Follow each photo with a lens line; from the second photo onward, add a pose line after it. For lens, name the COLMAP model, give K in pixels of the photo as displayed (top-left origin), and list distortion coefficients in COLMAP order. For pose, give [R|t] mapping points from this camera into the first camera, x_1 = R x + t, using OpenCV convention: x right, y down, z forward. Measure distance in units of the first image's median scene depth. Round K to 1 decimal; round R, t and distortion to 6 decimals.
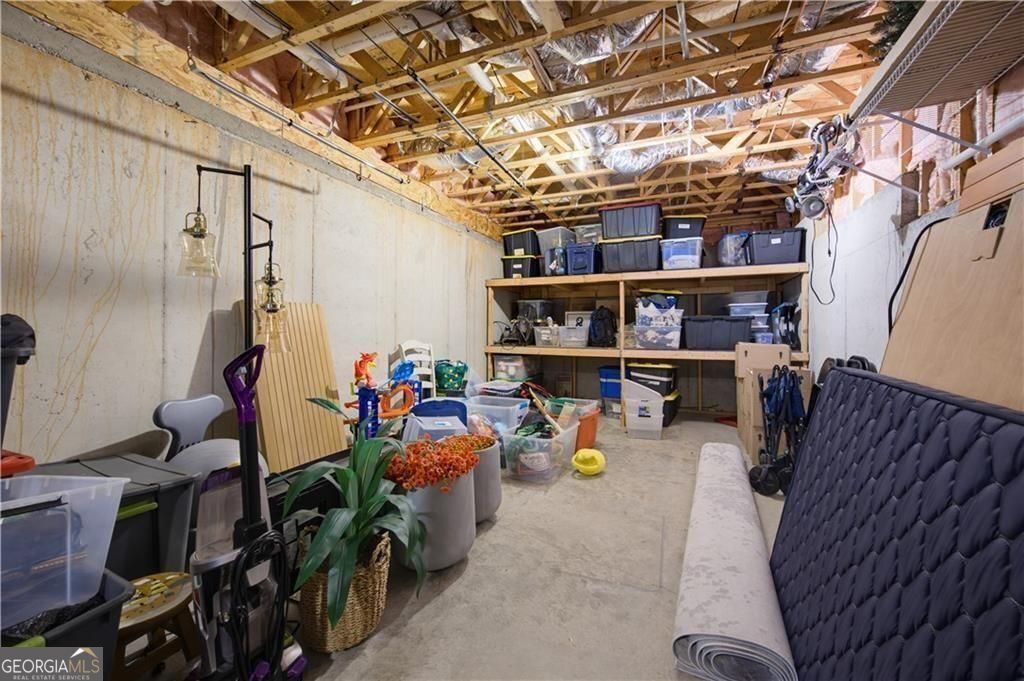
lens RADIAL K [[405.9, 0, 518.5], [0, 405.9, 333.2], [0, 0, 1]] dist [0.004293, -0.000031]
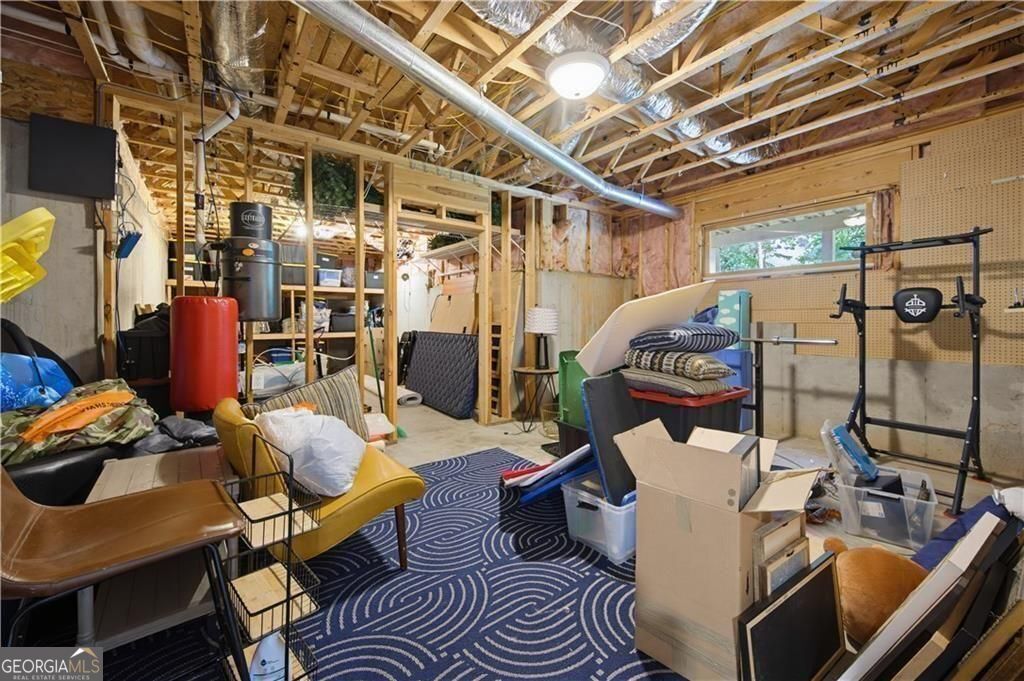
lens RADIAL K [[405.9, 0, 518.5], [0, 405.9, 333.2], [0, 0, 1]] dist [0.004293, -0.000031]
pose [[0.501430, -0.028981, 0.864713, -0.708563], [0.008370, 0.999555, 0.028647, 0.000803], [-0.865158, -0.007127, 0.501449, -0.581726]]
